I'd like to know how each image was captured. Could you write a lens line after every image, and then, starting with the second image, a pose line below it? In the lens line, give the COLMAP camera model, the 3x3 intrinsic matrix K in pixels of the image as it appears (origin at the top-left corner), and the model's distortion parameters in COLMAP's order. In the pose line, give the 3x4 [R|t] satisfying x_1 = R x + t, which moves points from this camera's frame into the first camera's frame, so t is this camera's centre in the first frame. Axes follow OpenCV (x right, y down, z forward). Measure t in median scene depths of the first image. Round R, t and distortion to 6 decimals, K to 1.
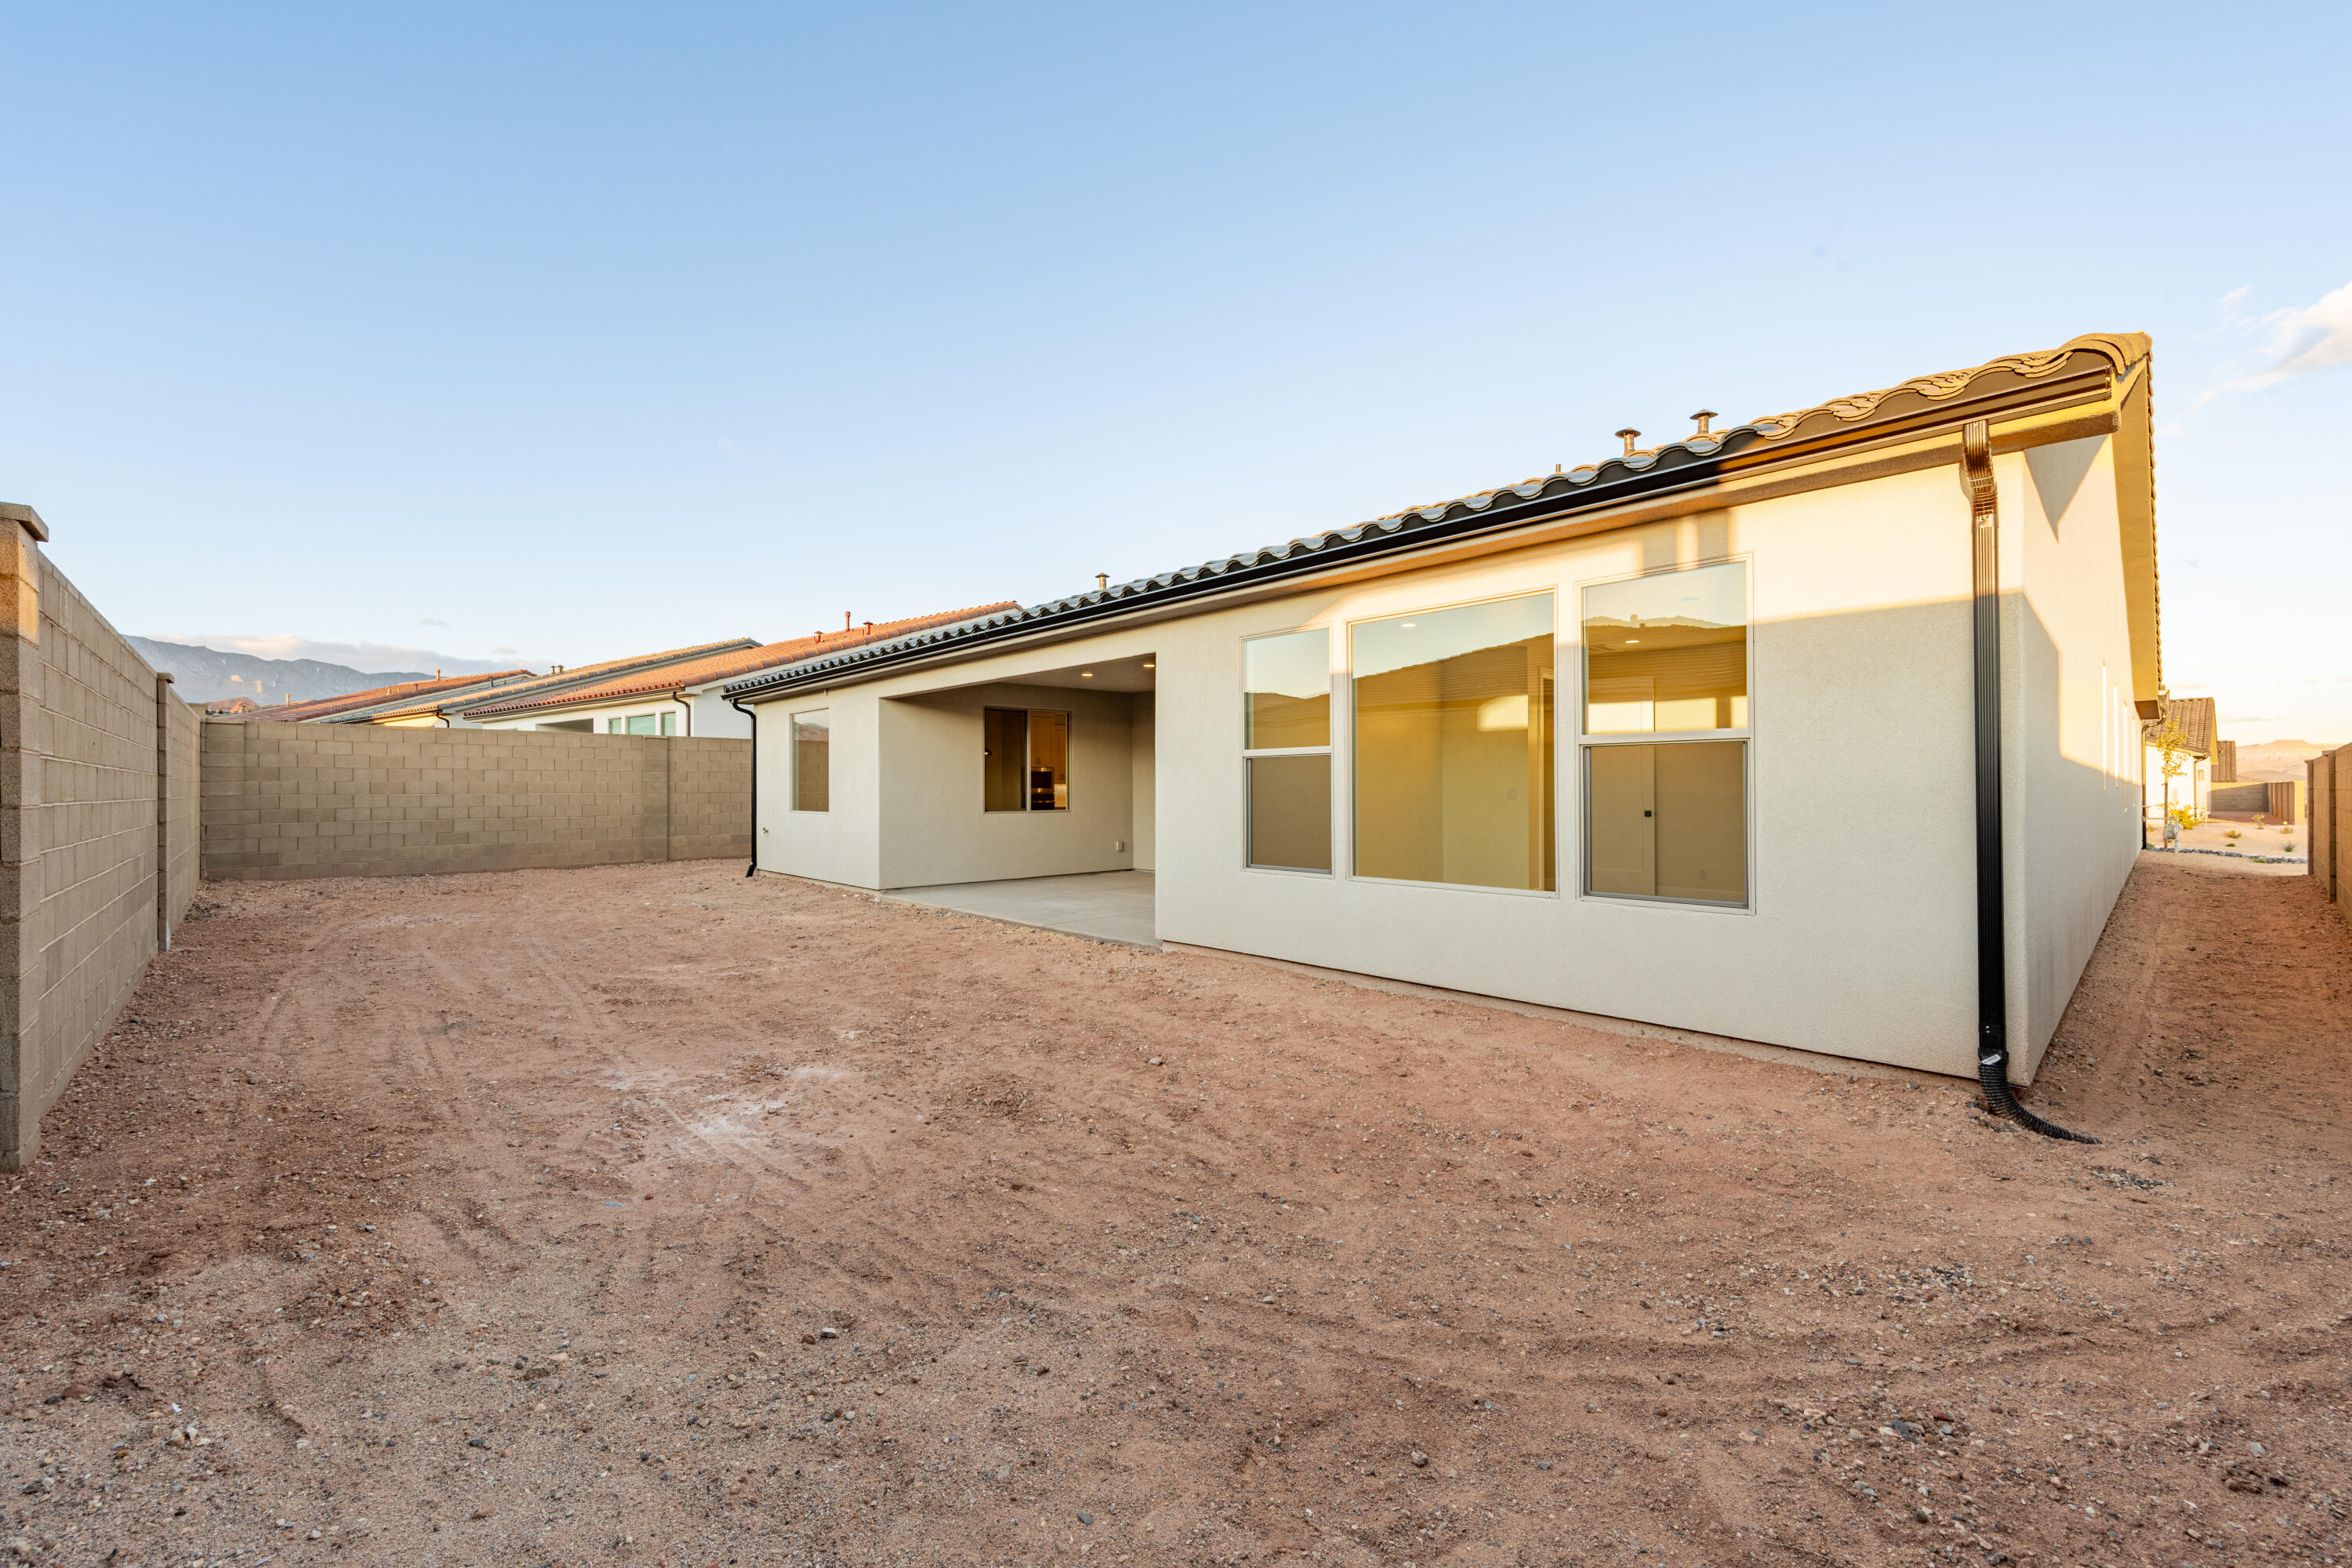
lens RADIAL K [[923.8, 0, 1172.3], [0, 923.8, 783.3], [0, 0, 1]] dist [-0.005427, 0.000928]
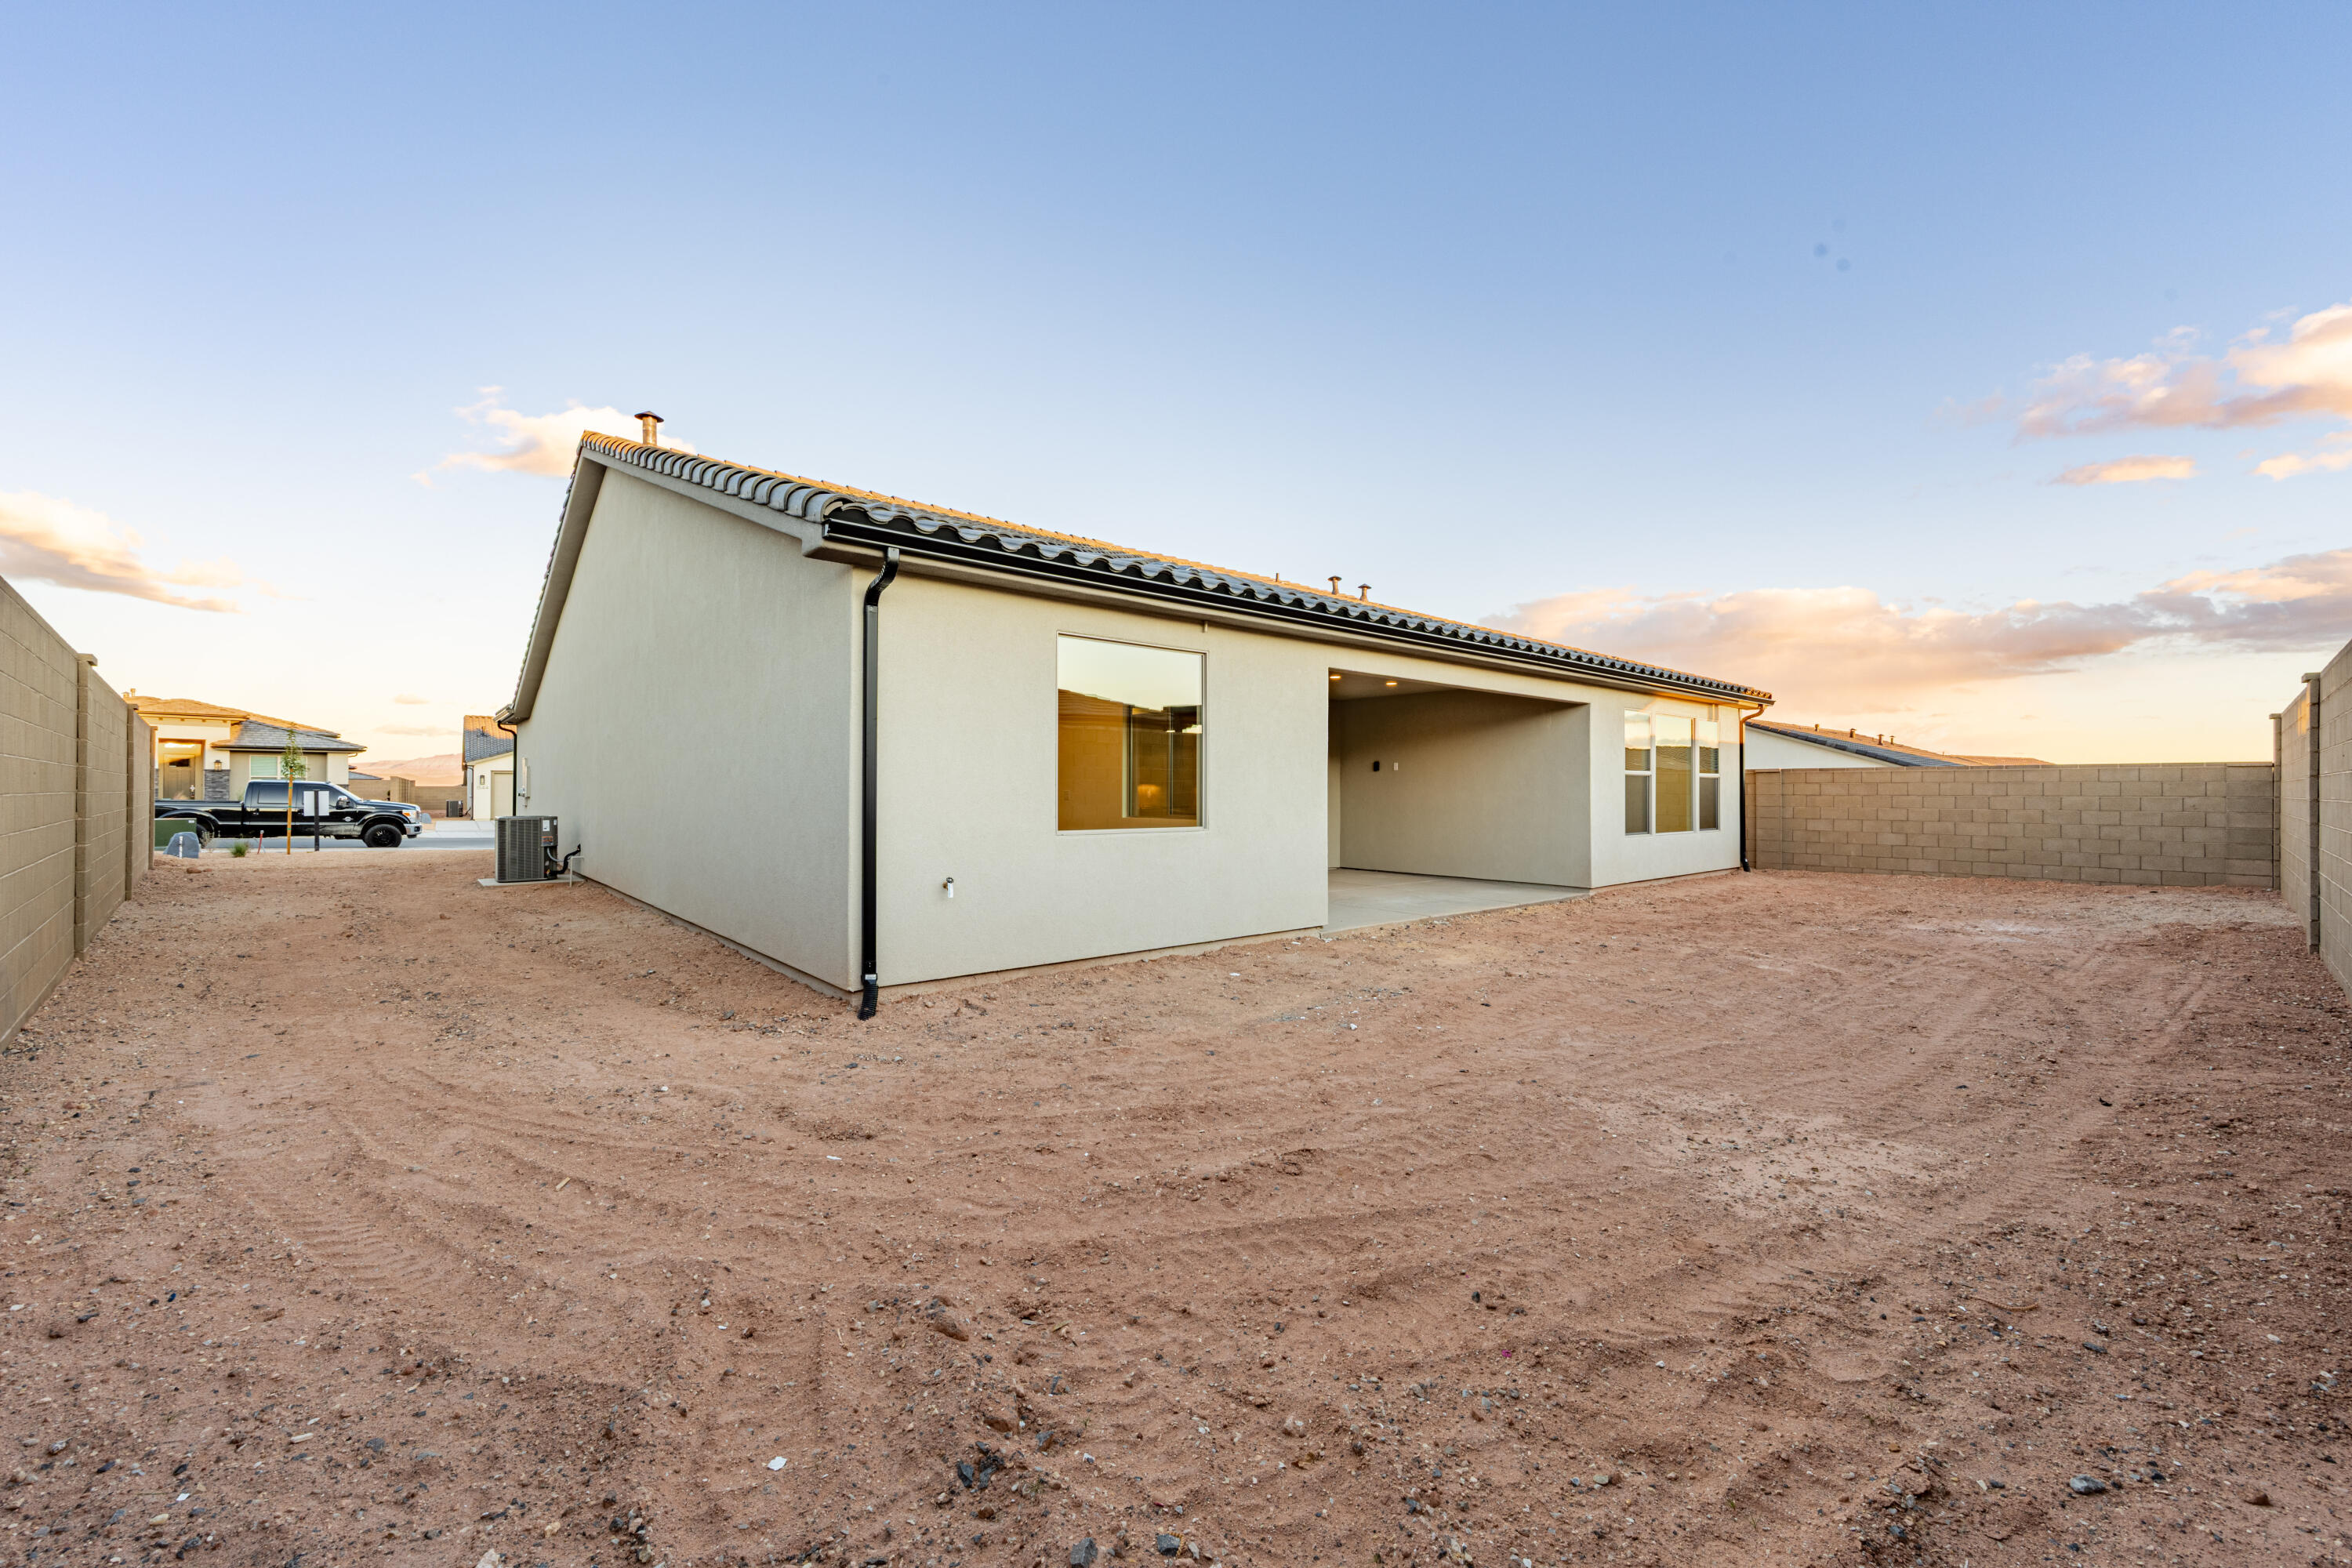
lens RADIAL K [[923.8, 0, 1172.7], [0, 923.8, 789.5], [0, 0, 1]] dist [-0.005427, 0.000928]
pose [[0.063450, 0.013167, 0.997898, -1.214414], [-0.000379, 0.999913, -0.013170, 0.015851], [-0.997985, 0.000458, 0.063449, 1.232655]]
